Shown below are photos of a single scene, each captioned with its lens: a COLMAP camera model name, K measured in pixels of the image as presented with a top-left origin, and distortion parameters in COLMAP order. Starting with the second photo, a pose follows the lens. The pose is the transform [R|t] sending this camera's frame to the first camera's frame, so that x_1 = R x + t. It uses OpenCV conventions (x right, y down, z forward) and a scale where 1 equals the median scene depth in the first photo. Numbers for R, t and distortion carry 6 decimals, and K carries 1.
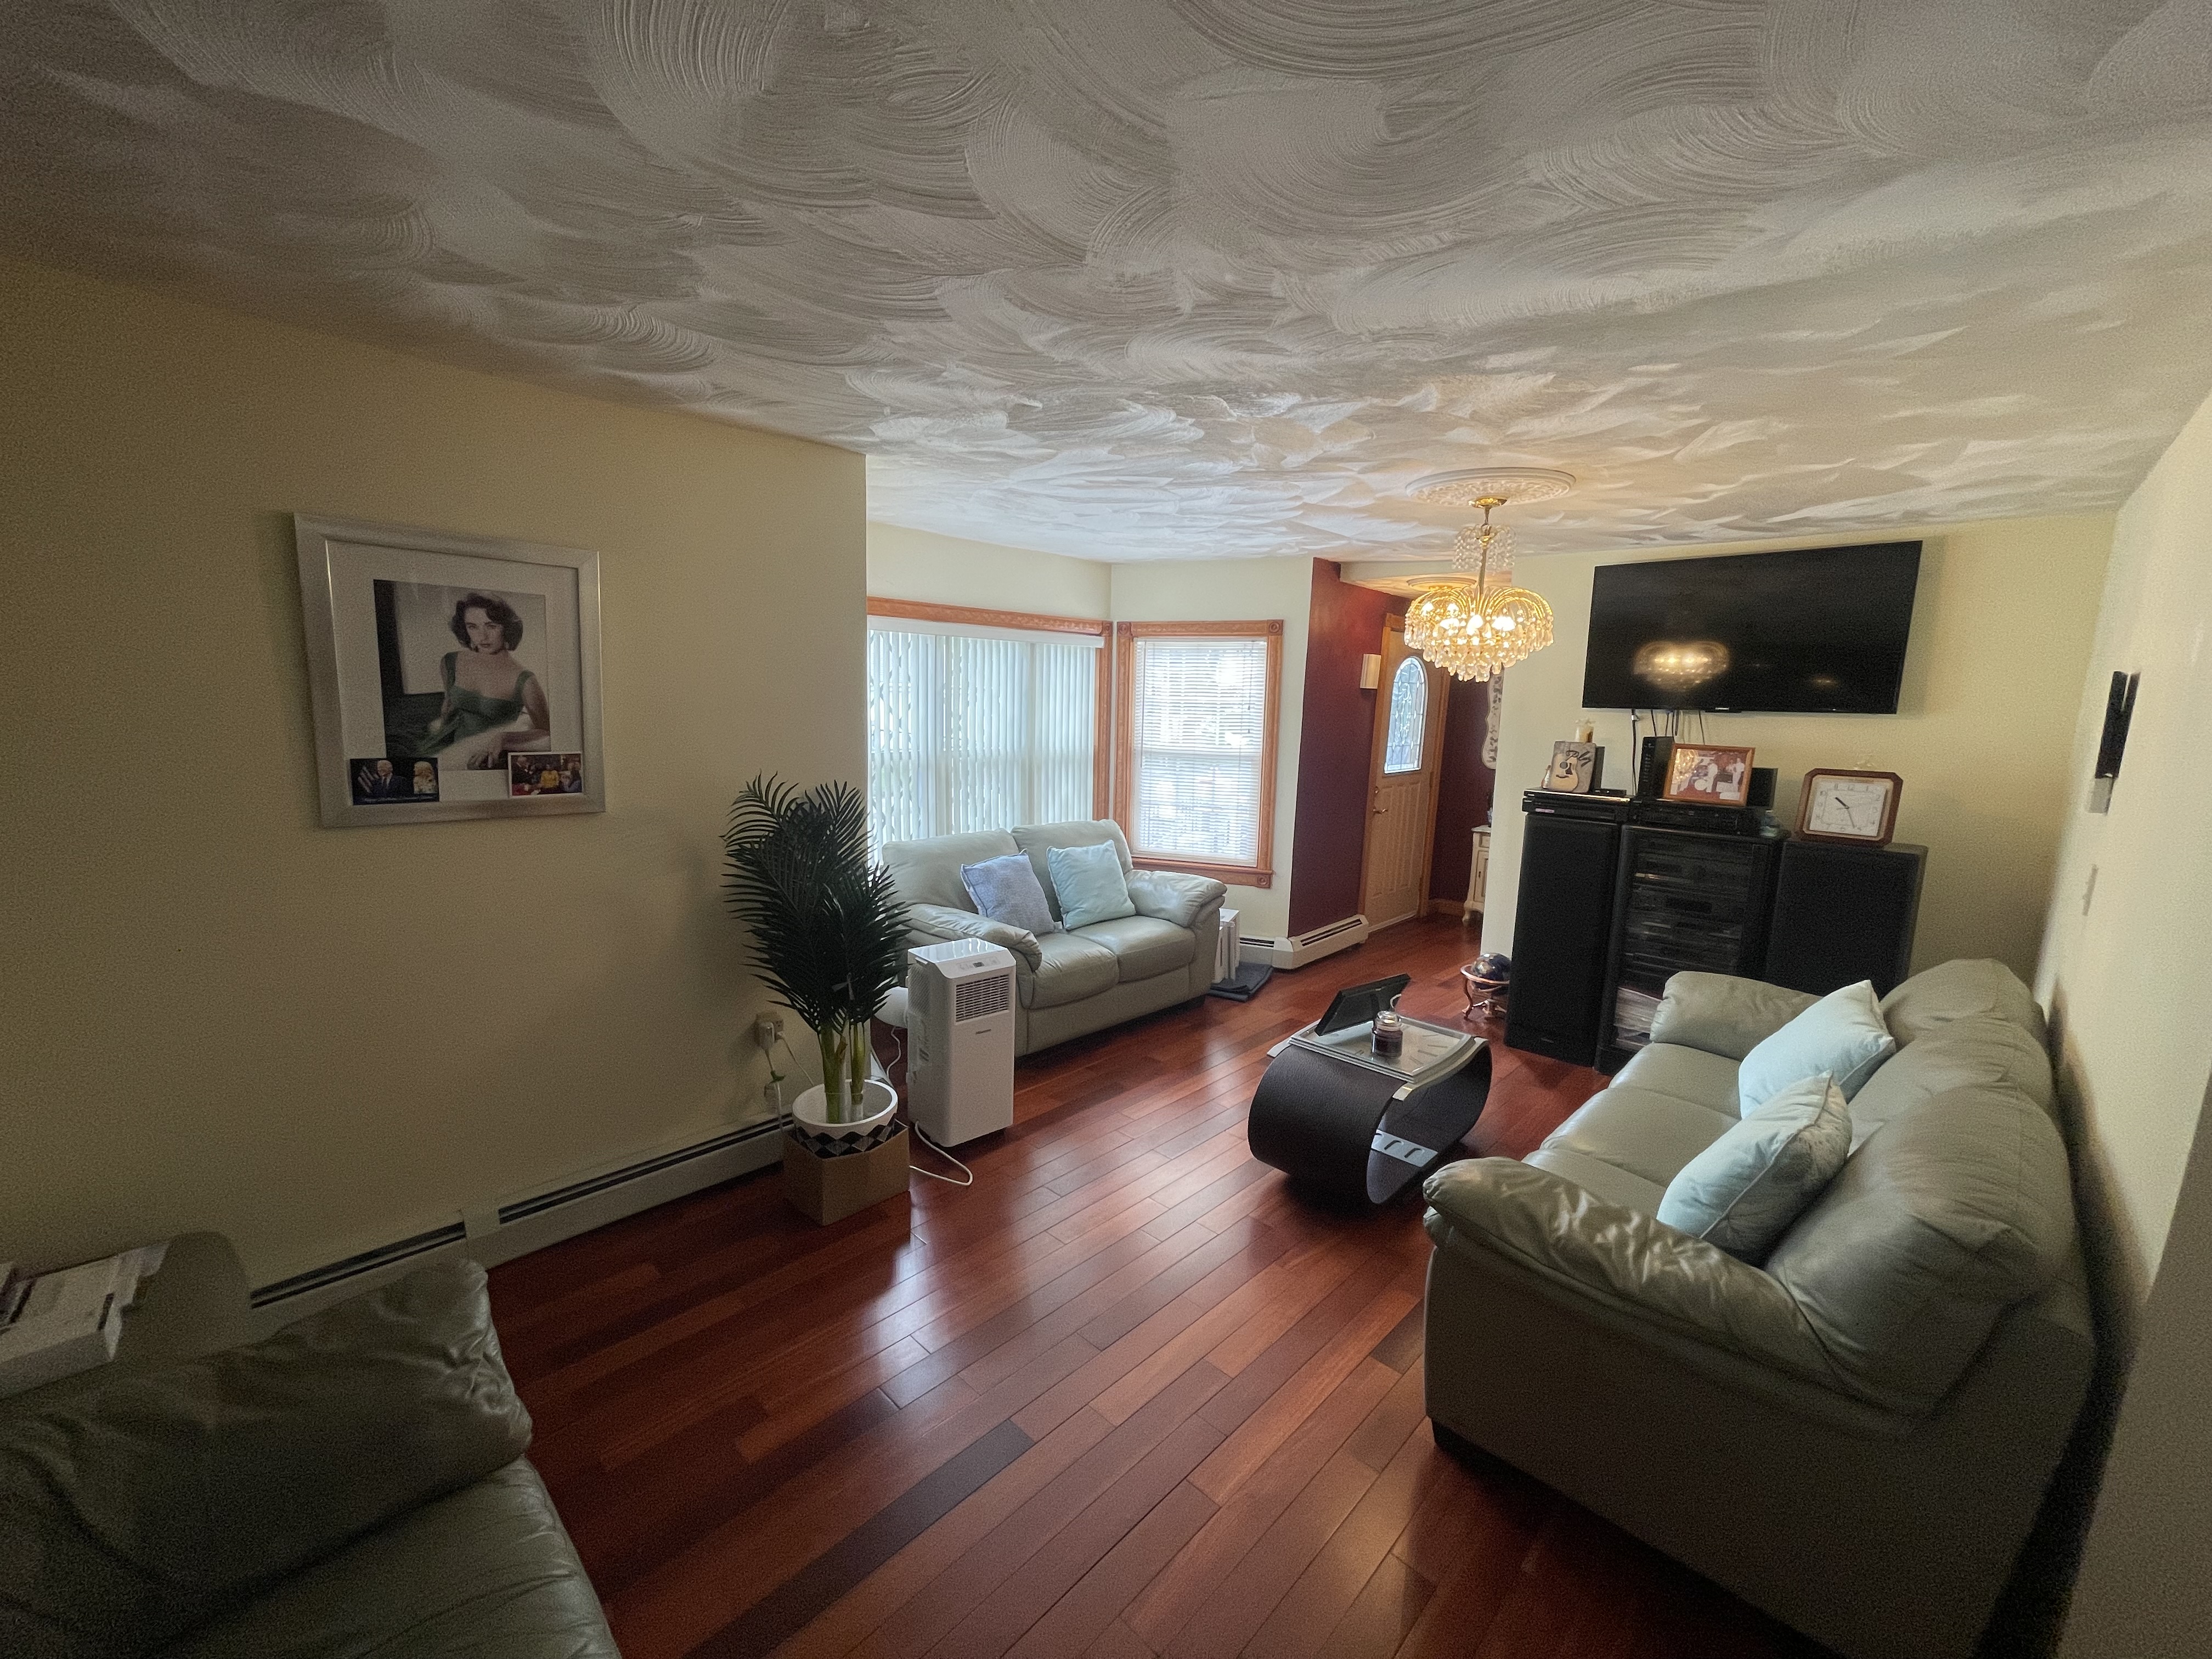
lens RADIAL K [[893.1, 0, 1095.1], [0, 893.1, 827.2], [0, 0, 1]] dist [0.000518, 0.000195]
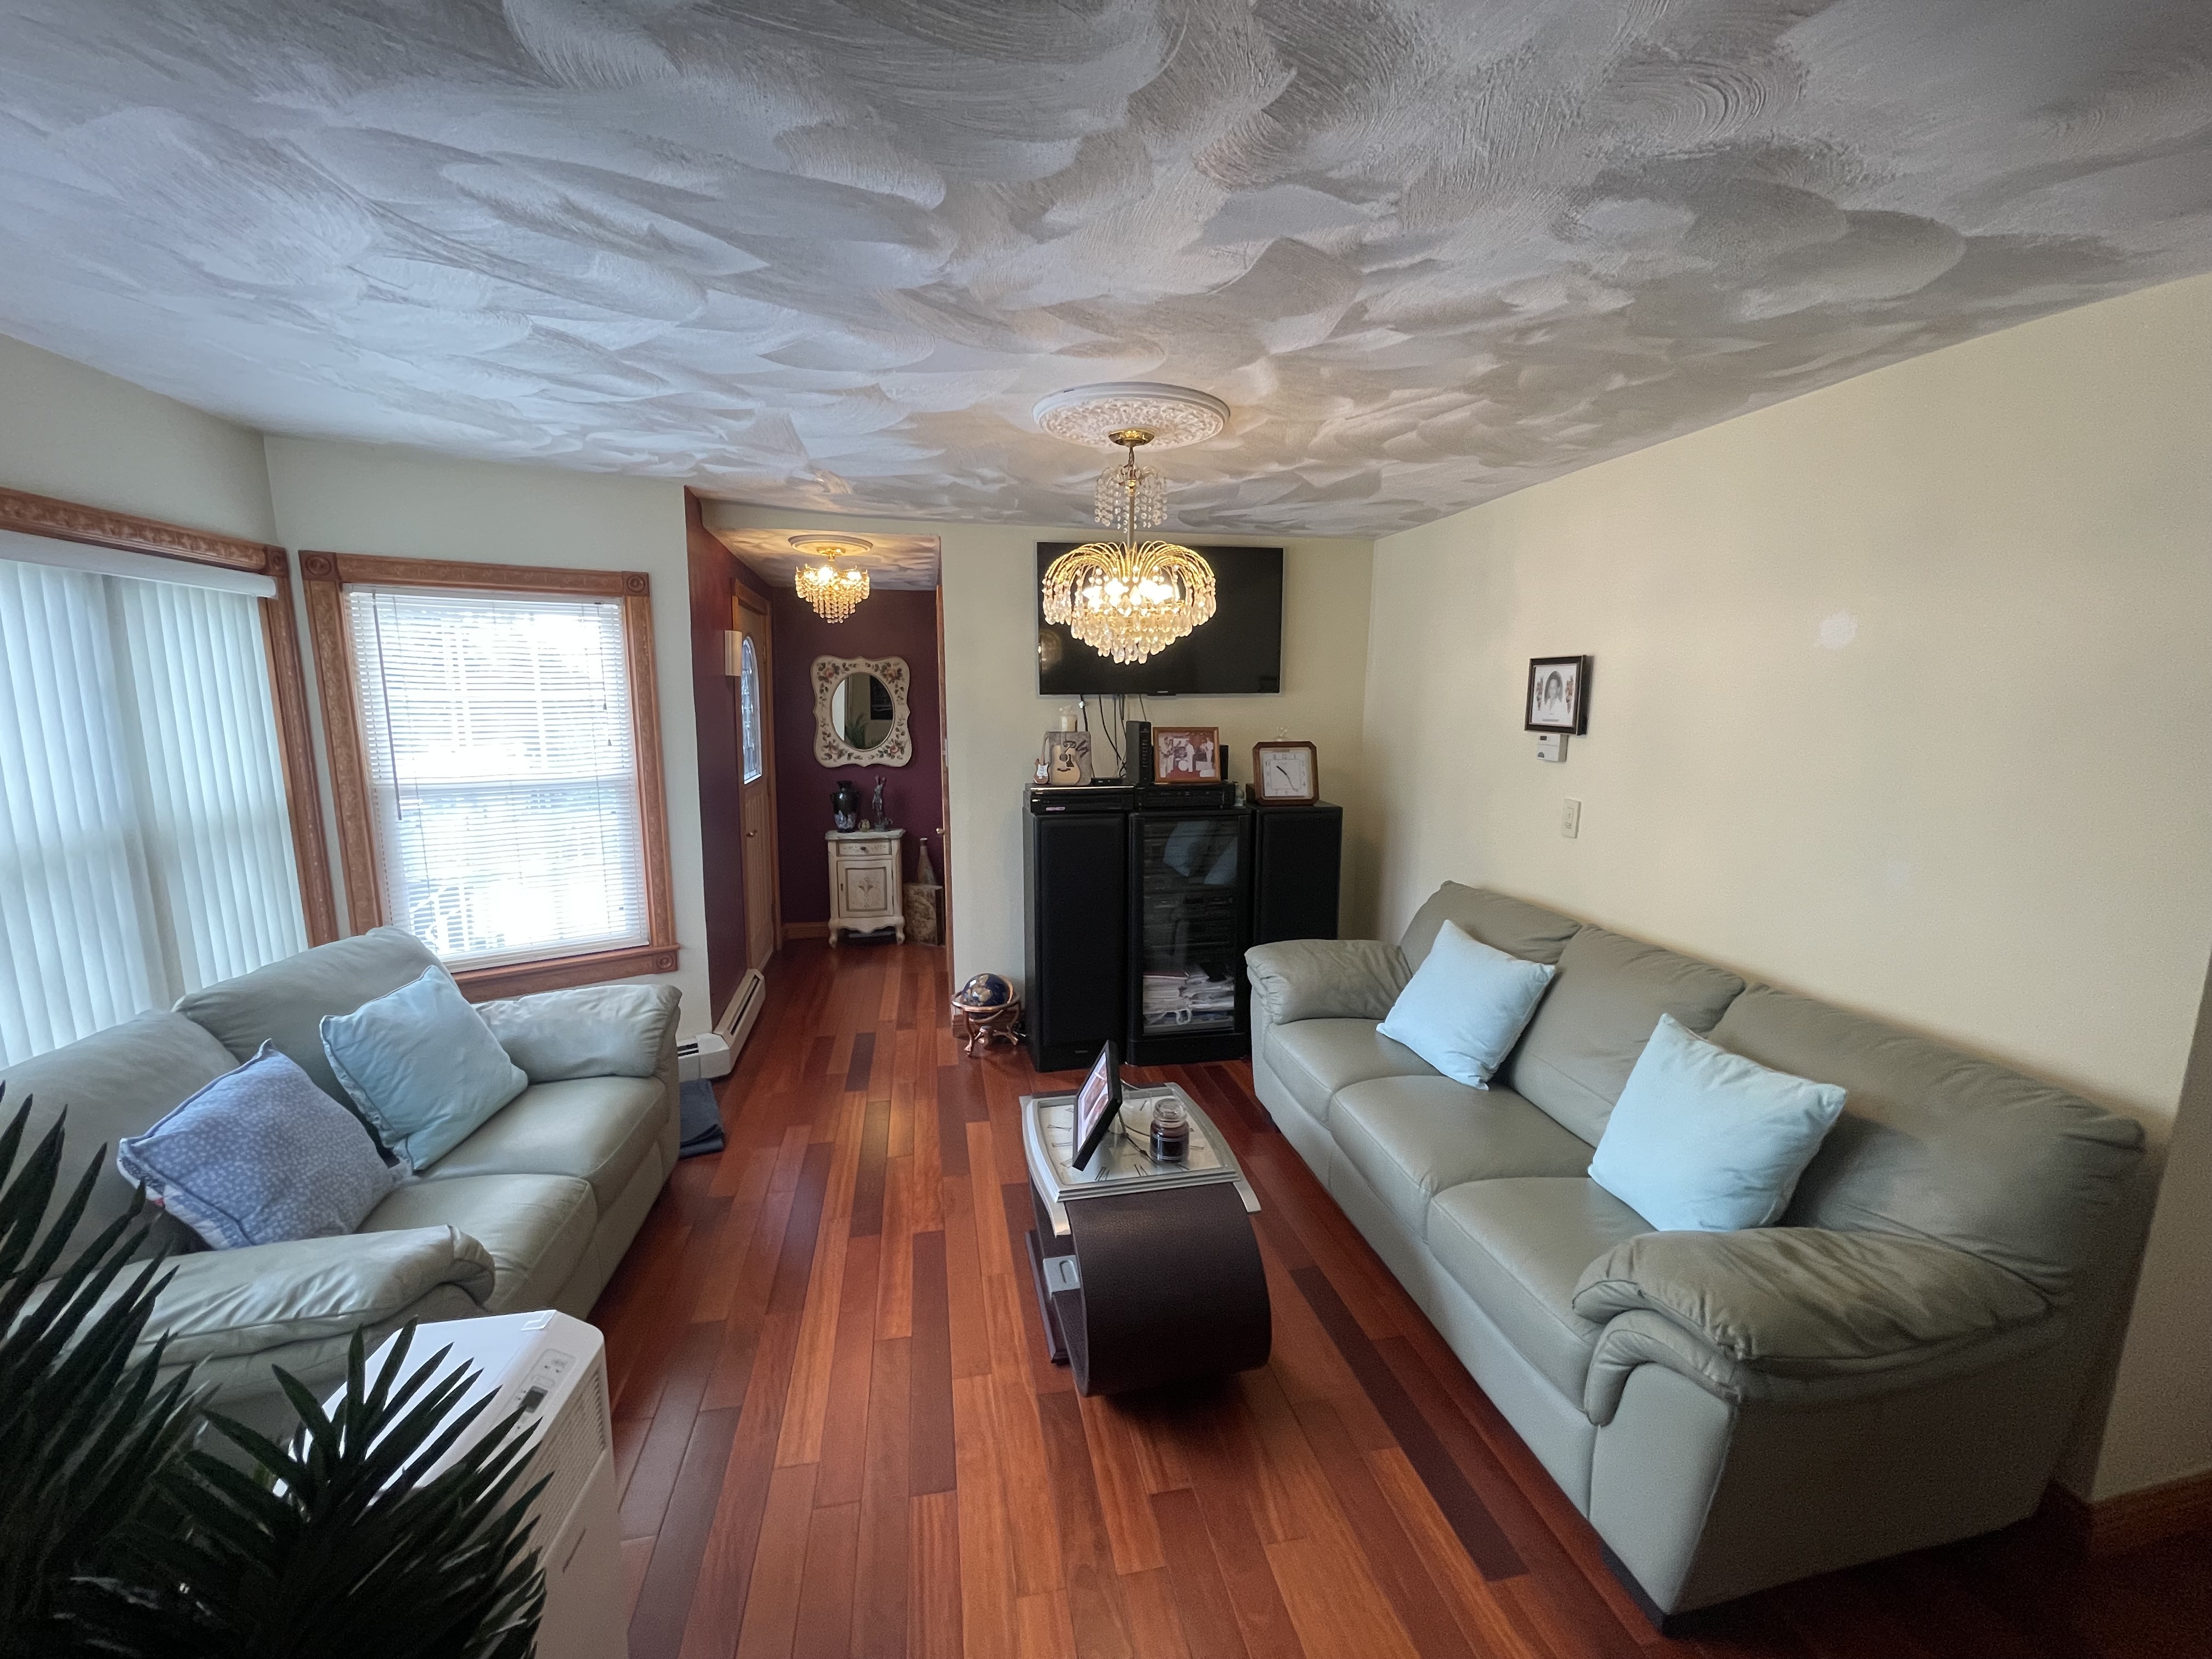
lens RADIAL K [[886.9, 0, 1106.0], [0, 886.9, 829.5], [0, 0, 1]] dist [0.002171, 0.000073]
pose [[0.564567, -0.145598, 0.812444, -0.197116], [0.135067, 0.987347, 0.083084, -0.063303], [-0.814261, 0.062828, 0.577089, 0.423626]]
